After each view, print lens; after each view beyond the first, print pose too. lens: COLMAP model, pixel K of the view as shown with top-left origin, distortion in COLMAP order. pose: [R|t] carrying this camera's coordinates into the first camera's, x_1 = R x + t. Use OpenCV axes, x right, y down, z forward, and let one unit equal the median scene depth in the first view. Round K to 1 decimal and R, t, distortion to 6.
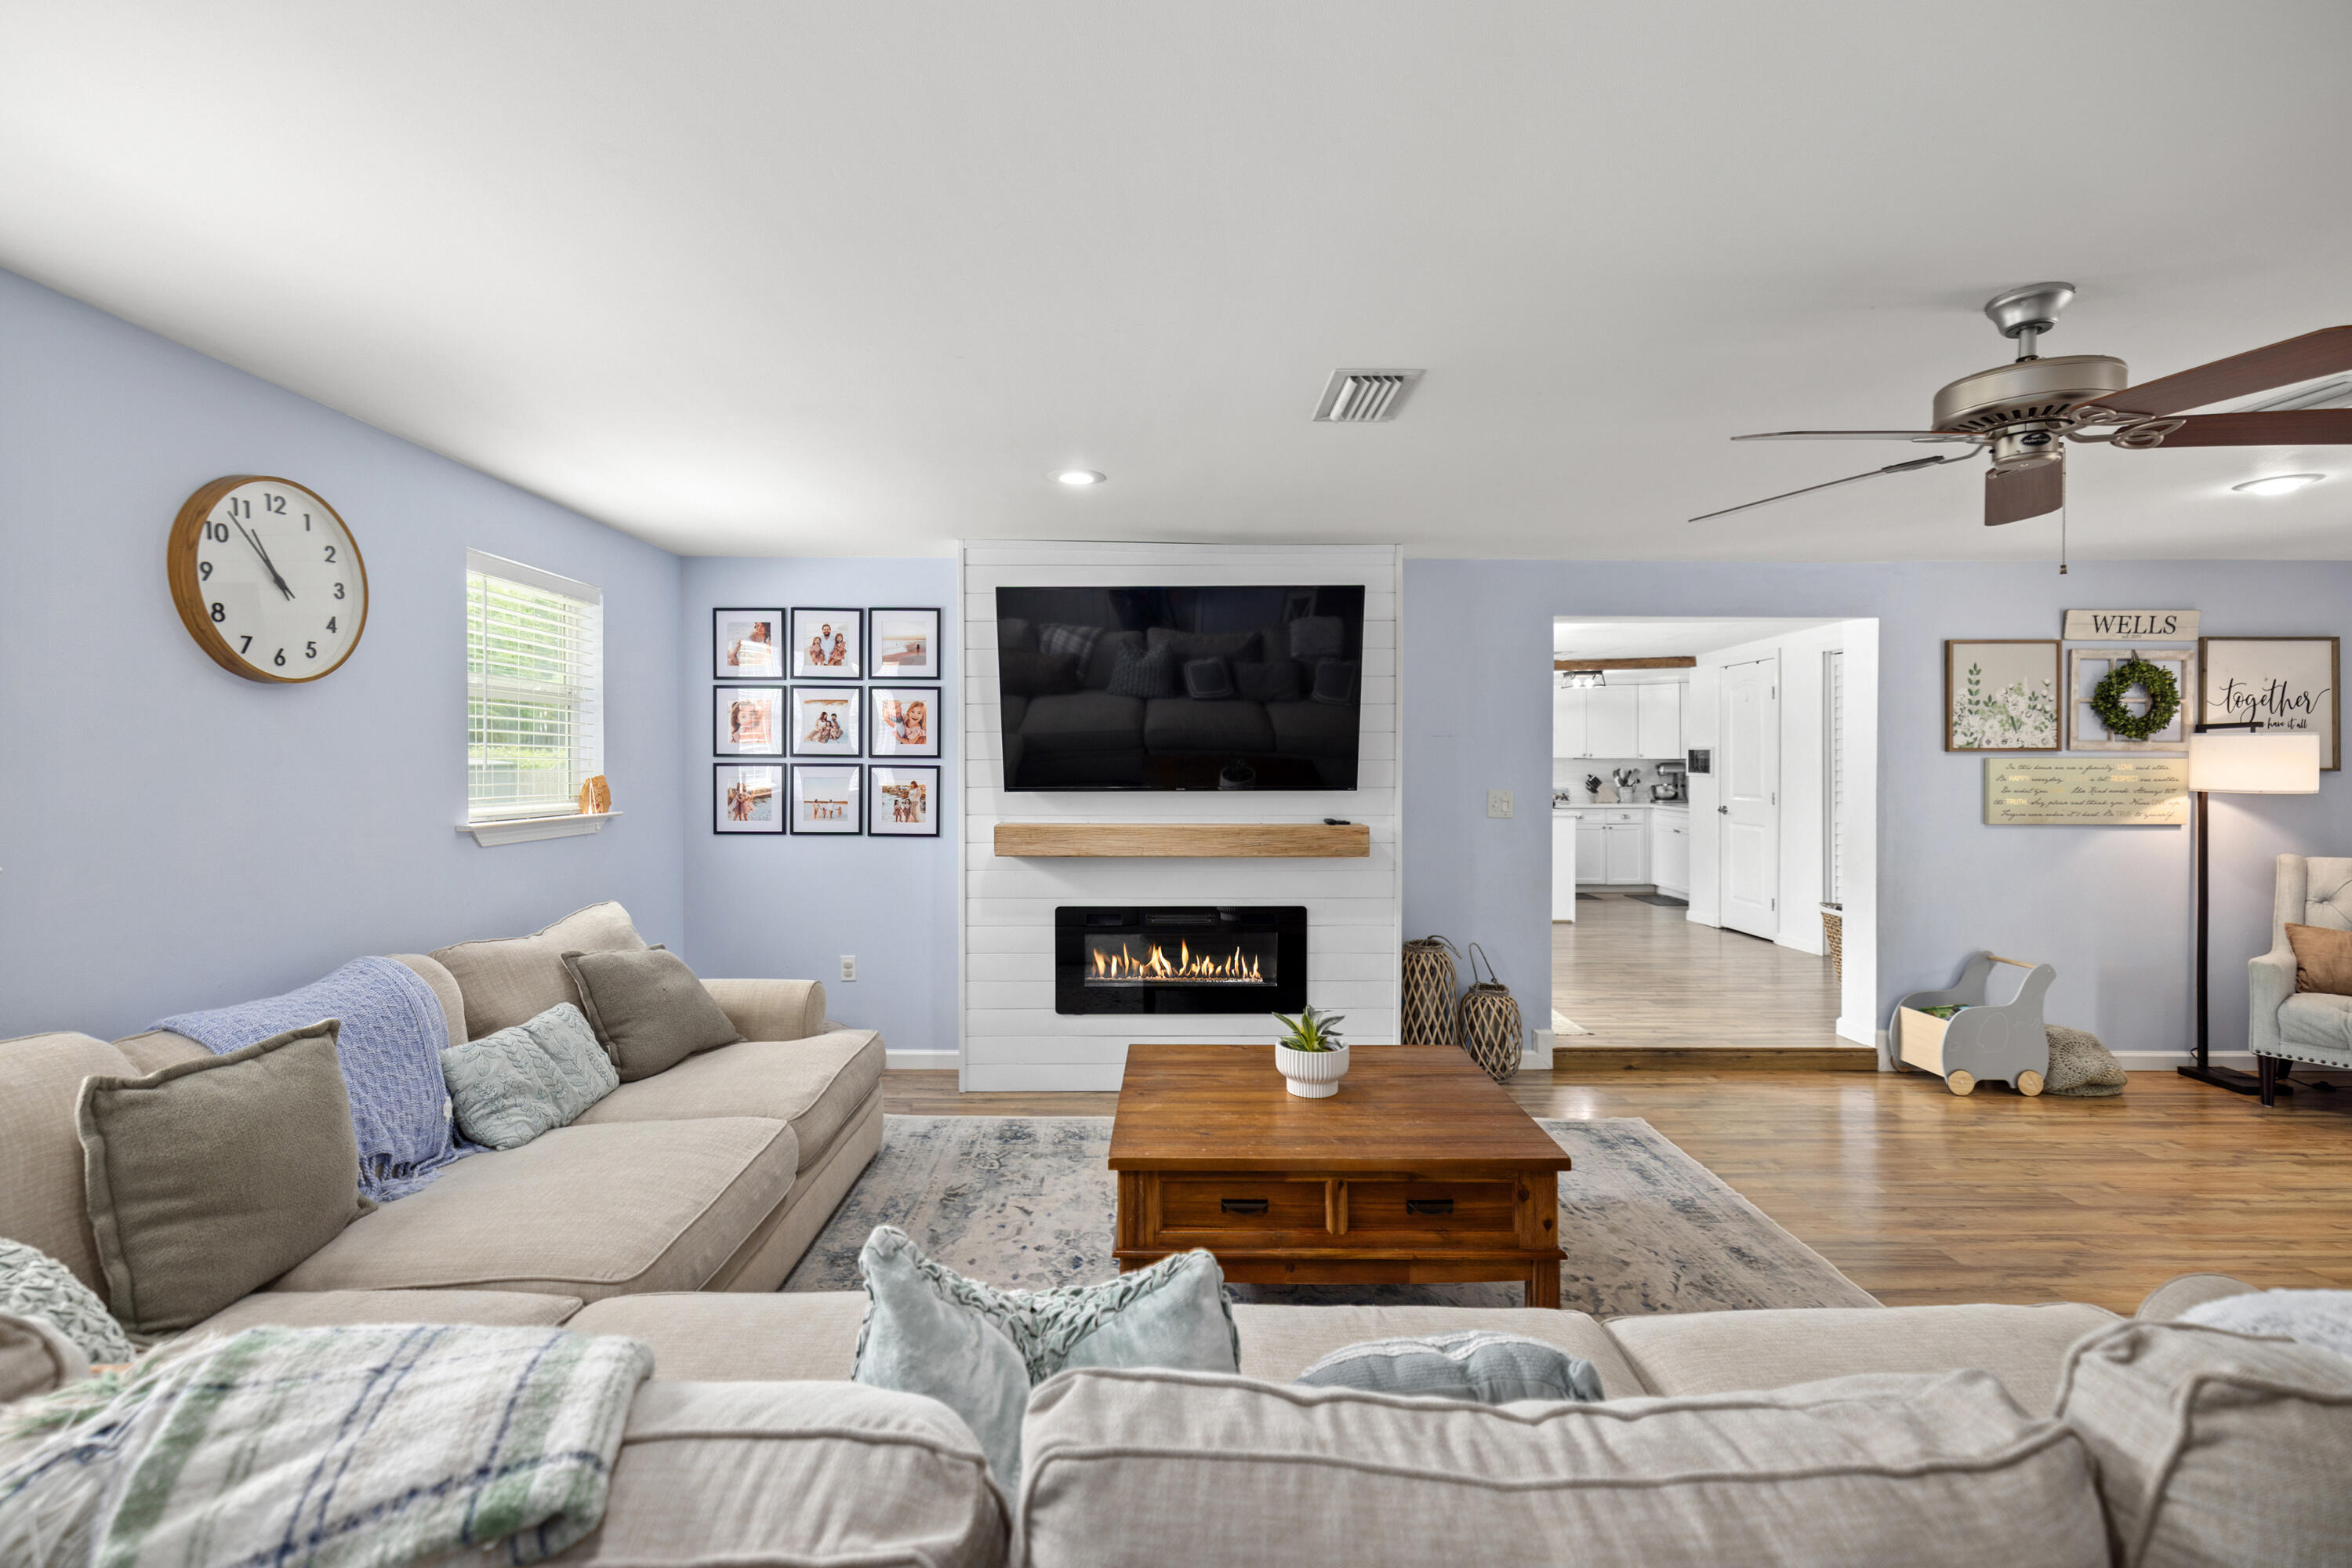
lens RADIAL K [[1025.8, 0, 1177.3], [0, 1025.8, 767.6], [0, 0, 1]] dist [0.000126, 0.000317]
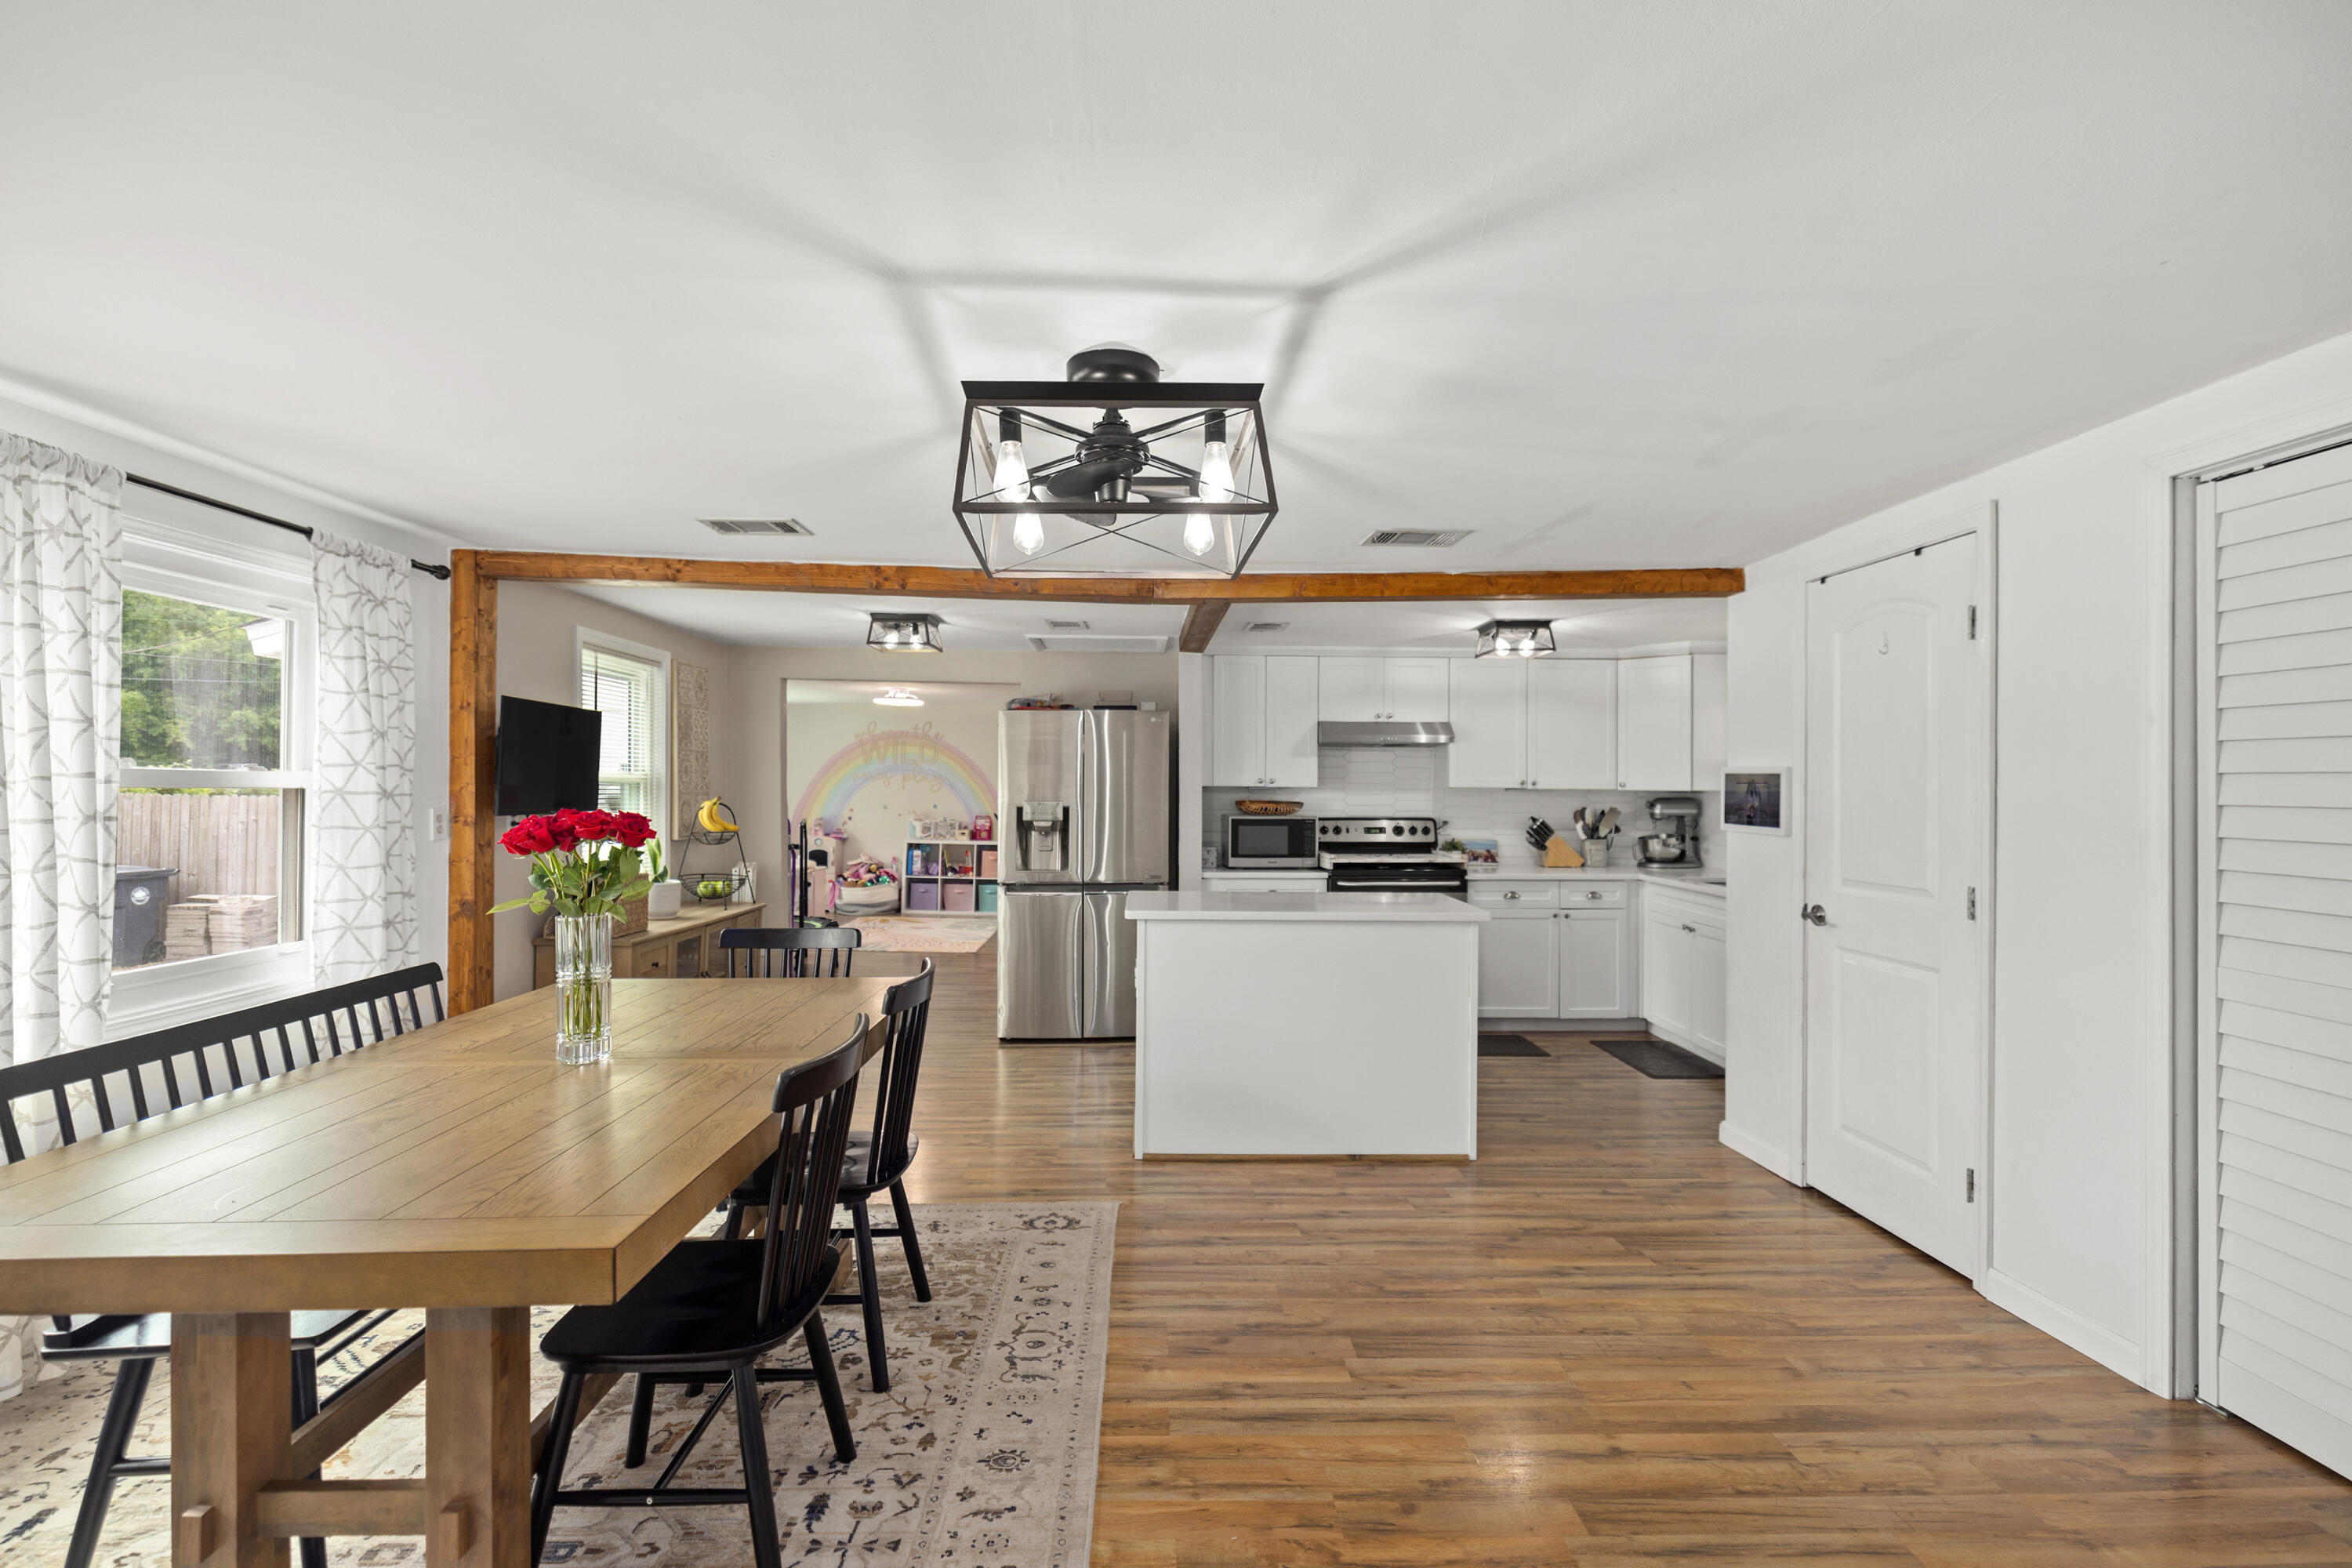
lens RADIAL K [[1025.8, 0, 1182.0], [0, 1025.8, 791.9], [0, 0, 1]] dist [0.000126, 0.000317]
pose [[0.999764, 0.008088, 0.020173, 0.450785], [-0.008087, 0.999967, -0.000156, -0.013400], [-0.020174, -0.000007, 0.999796, 1.001369]]
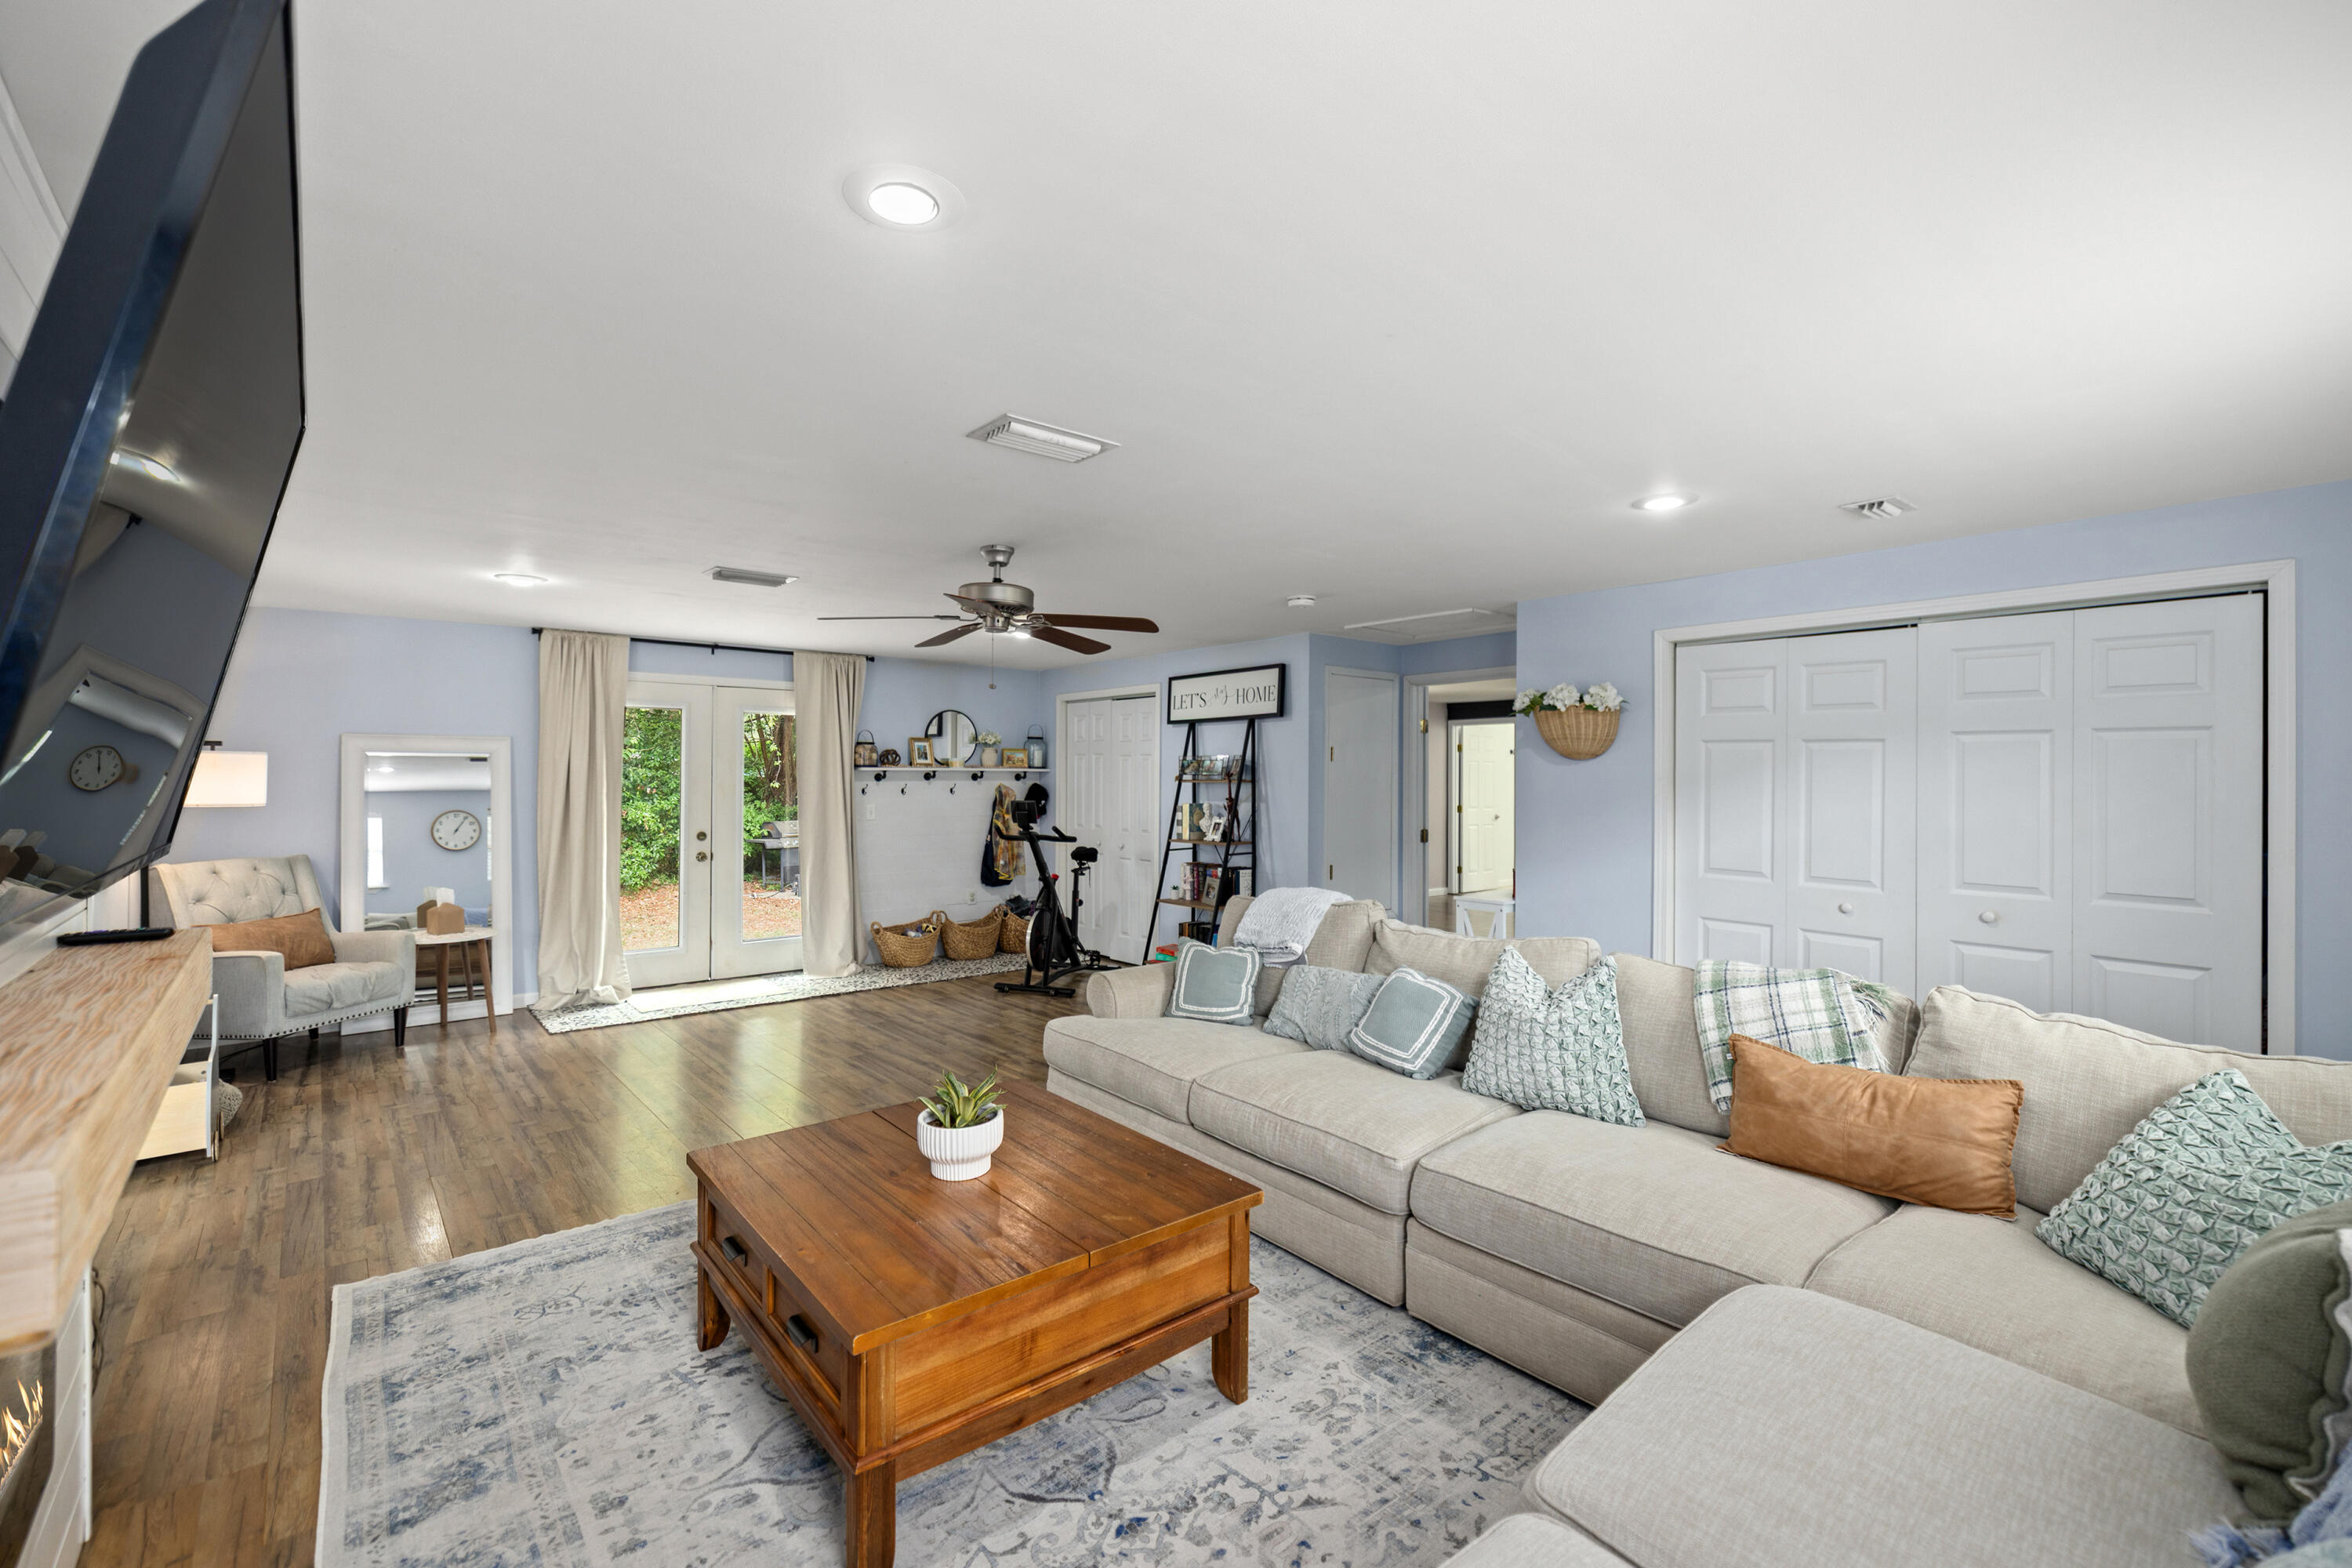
lens RADIAL K [[990.9, 0, 1172.8], [0, 990.9, 788.6], [0, 0, 1]] dist [-0.000369, 0.000568]
pose [[-0.639530, -0.014144, 0.768636, -0.382672], [0.002426, 0.999789, 0.020416, -0.014200], [-0.768762, 0.014921, -0.639361, 0.854154]]
